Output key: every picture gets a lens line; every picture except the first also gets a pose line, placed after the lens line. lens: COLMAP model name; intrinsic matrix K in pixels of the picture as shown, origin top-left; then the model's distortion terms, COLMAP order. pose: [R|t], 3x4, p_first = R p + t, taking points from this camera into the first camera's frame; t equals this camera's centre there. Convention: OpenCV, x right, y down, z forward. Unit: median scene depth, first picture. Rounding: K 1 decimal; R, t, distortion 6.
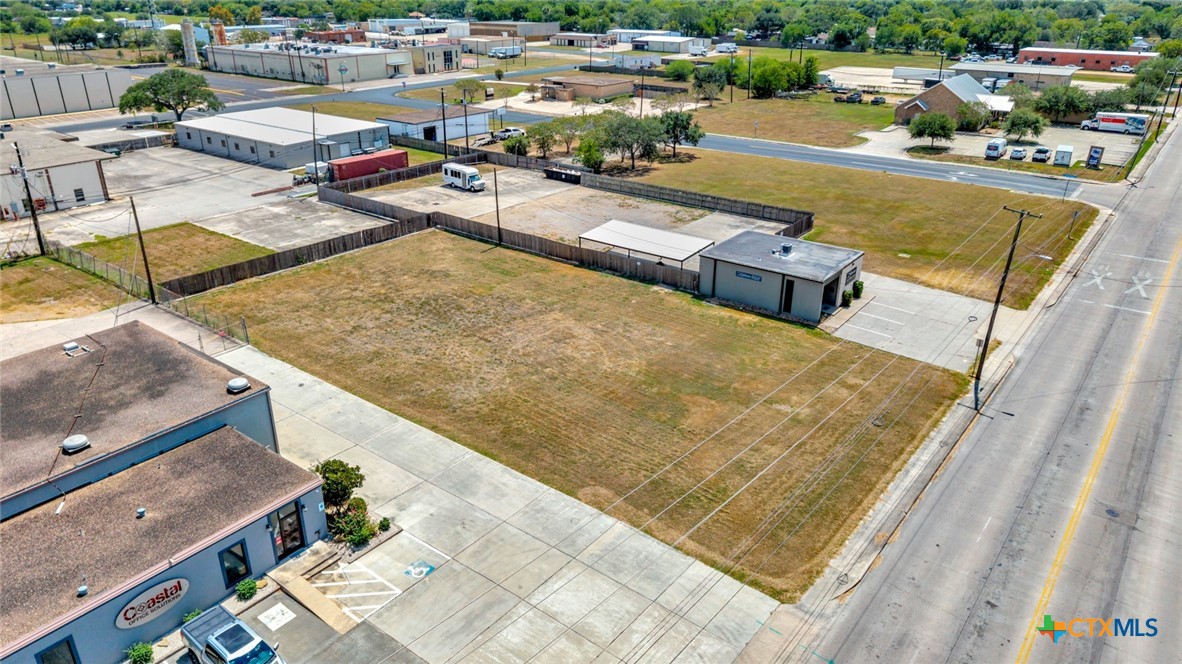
lens RADIAL K [[782.9, 0, 586.9], [0, 782.9, 331.9], [0, 0, 1]] dist [0.045962, -0.056132]
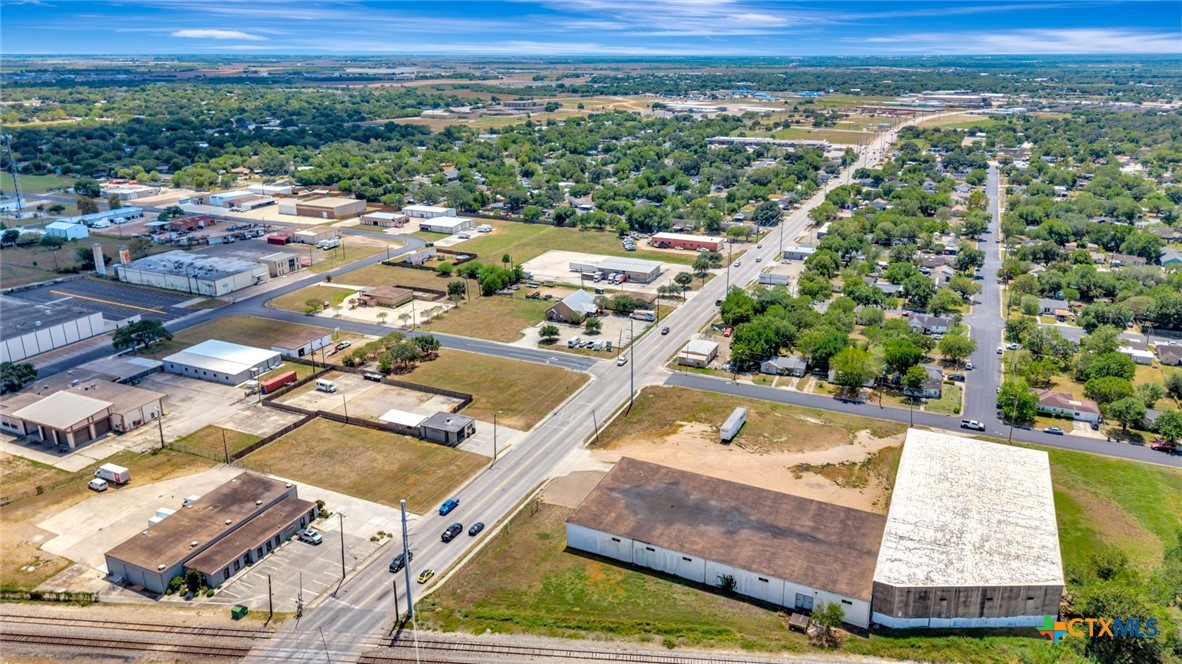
lens RADIAL K [[784.5, 0, 605.9], [0, 784.5, 332.1], [0, 0, 1]] dist [0.100892, -0.309650]
pose [[0.969170, -0.080051, 0.233028, 0.119228], [0.098515, 0.992762, -0.068688, -0.129396], [-0.225843, 0.089527, 0.970041, -1.580917]]
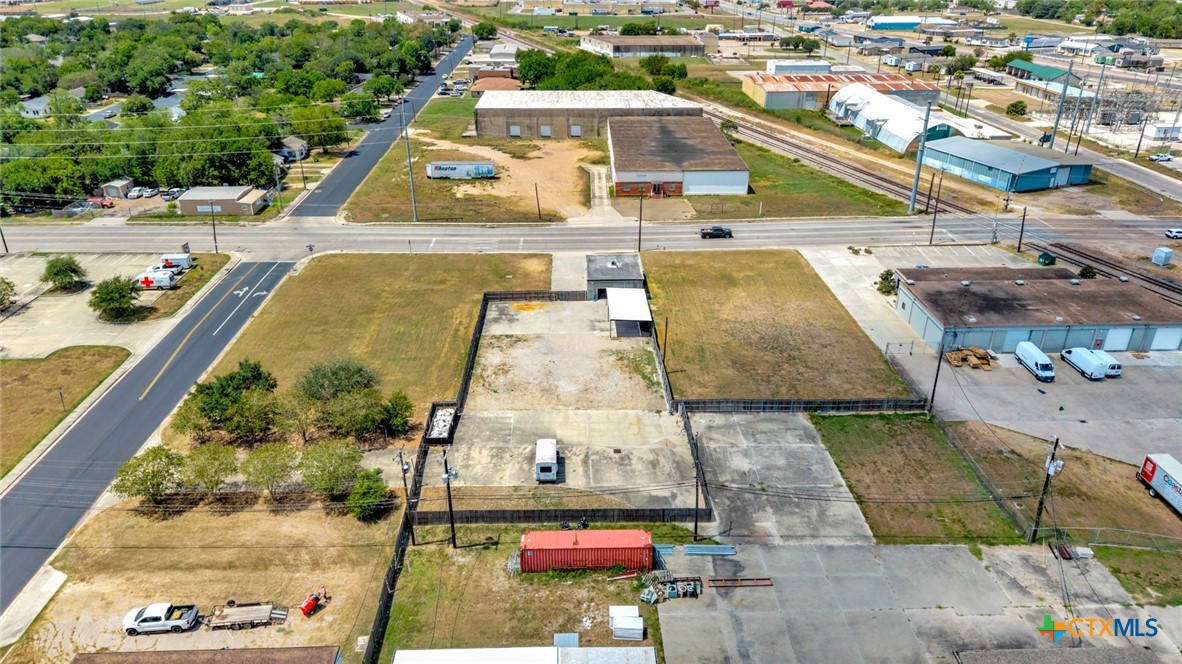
lens RADIAL K [[780.6, 0, 587.4], [0, 780.6, 329.0], [0, 0, 1]] dist [0.046259, -0.054899]
pose [[-0.631028, -0.339996, 0.697285, -0.789142], [0.318508, 0.706038, 0.632506, -0.886742], [-0.707359, 0.621220, -0.337238, 1.313775]]
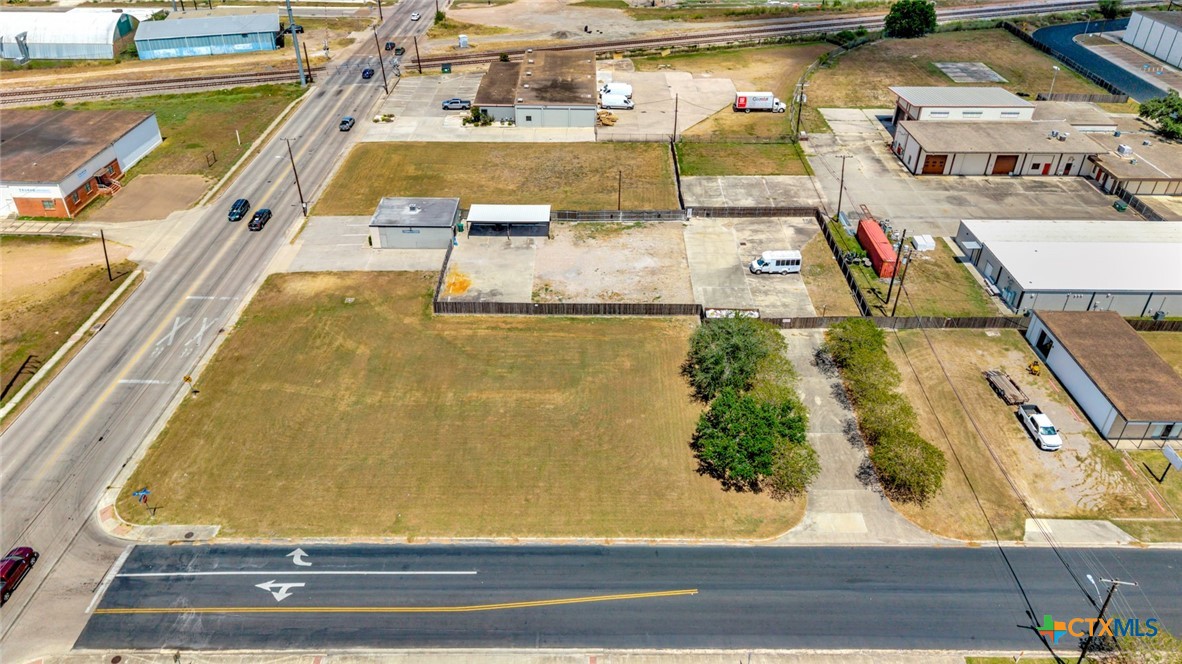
lens RADIAL K [[791.2, 0, 584.6], [0, 791.2, 312.7], [0, 0, 1]] dist [0.038397, -0.046402]
pose [[-0.794114, 0.331586, -0.509346, 0.654285], [-0.255926, 0.577697, 0.775093, -1.002279], [0.551257, 0.745867, -0.373896, 1.465740]]
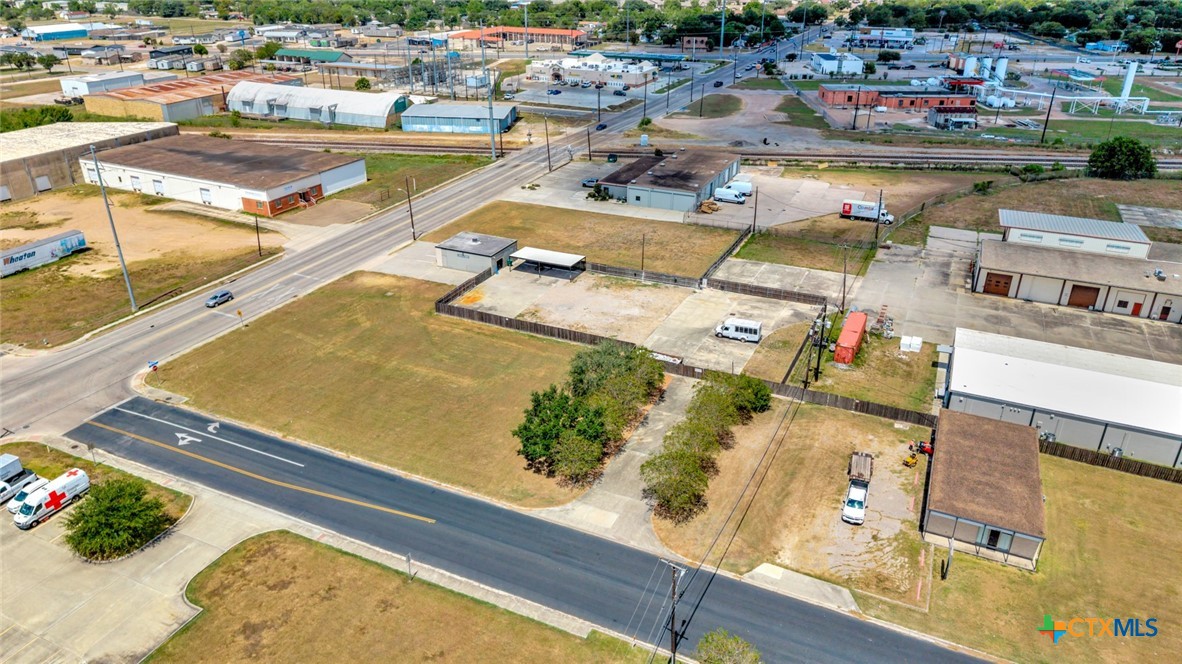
lens RADIAL K [[780.6, 0, 587.4], [0, 780.6, 329.0], [0, 0, 1]] dist [0.046259, -0.054899]
pose [[-0.976492, 0.095318, -0.193333, 0.282046], [-0.087172, 0.645671, 0.758624, -1.114752], [0.197140, 0.757643, -0.622184, 1.834928]]
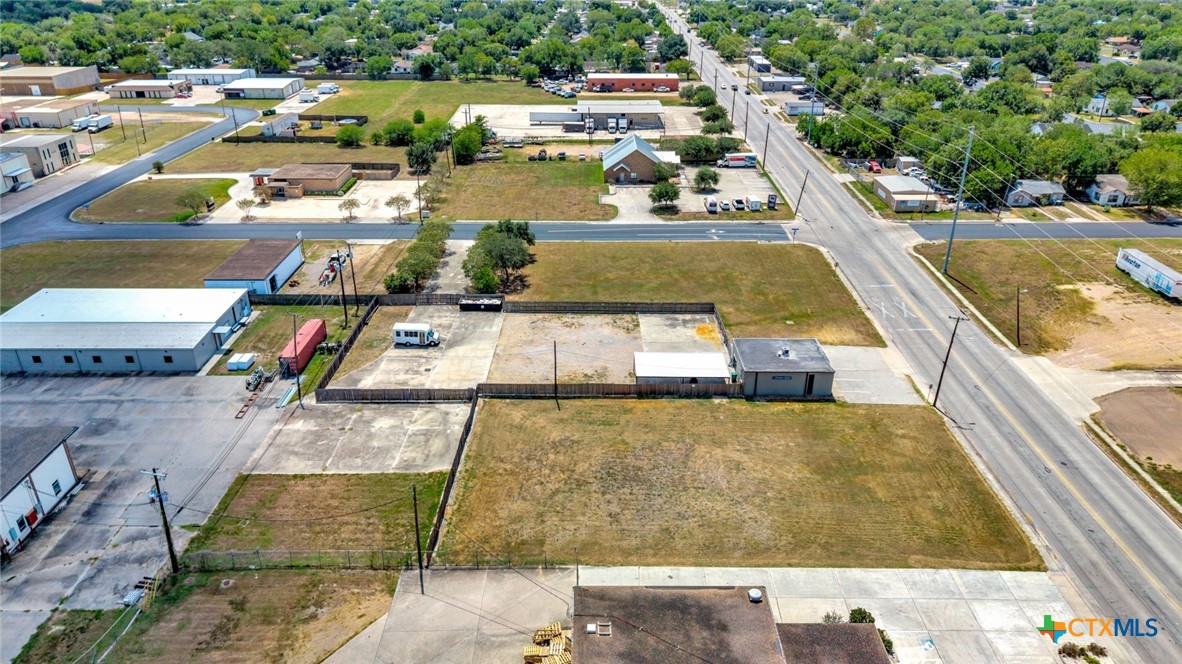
lens RADIAL K [[782.9, 0, 586.9], [0, 782.9, 331.9], [0, 0, 1]] dist [0.045962, -0.056132]
pose [[0.794049, -0.267955, 0.545606, -0.630091], [0.248109, 0.962293, 0.111510, -0.297121], [-0.554913, 0.046825, 0.830590, -0.024752]]
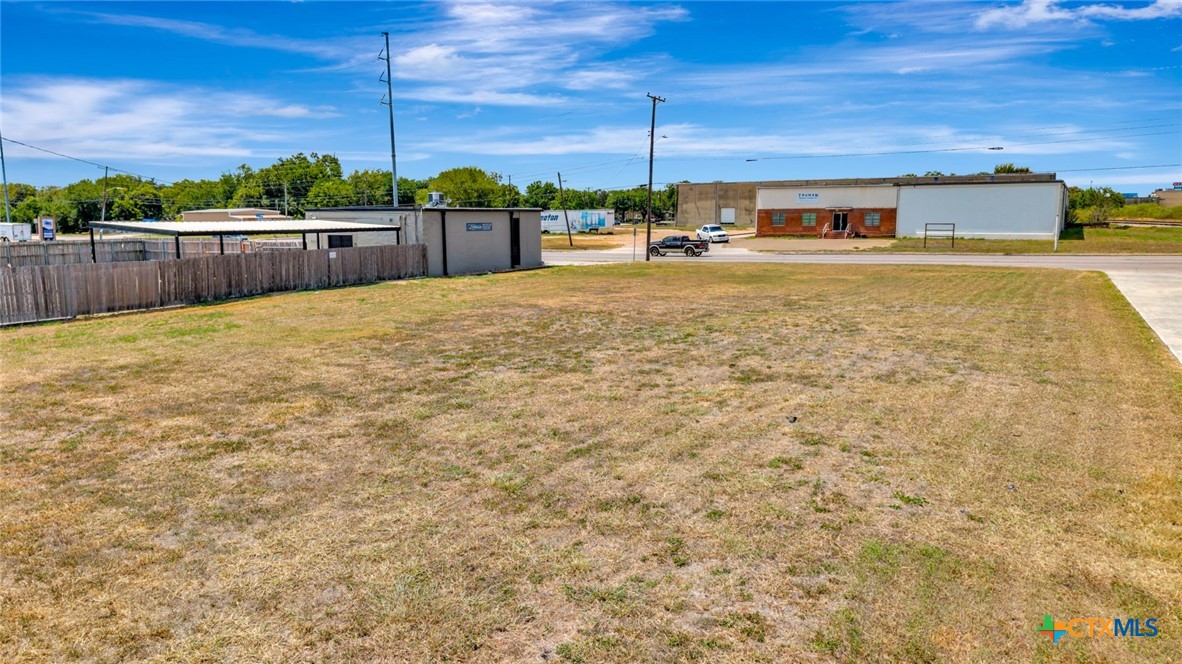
lens RADIAL K [[782.9, 0, 586.9], [0, 782.9, 331.9], [0, 0, 1]] dist [0.045962, -0.056132]
pose [[-0.123116, -0.149823, 0.981018, -0.351272], [0.411298, 0.891937, 0.187835, -0.056555], [-0.903148, 0.426617, -0.048190, 0.710737]]
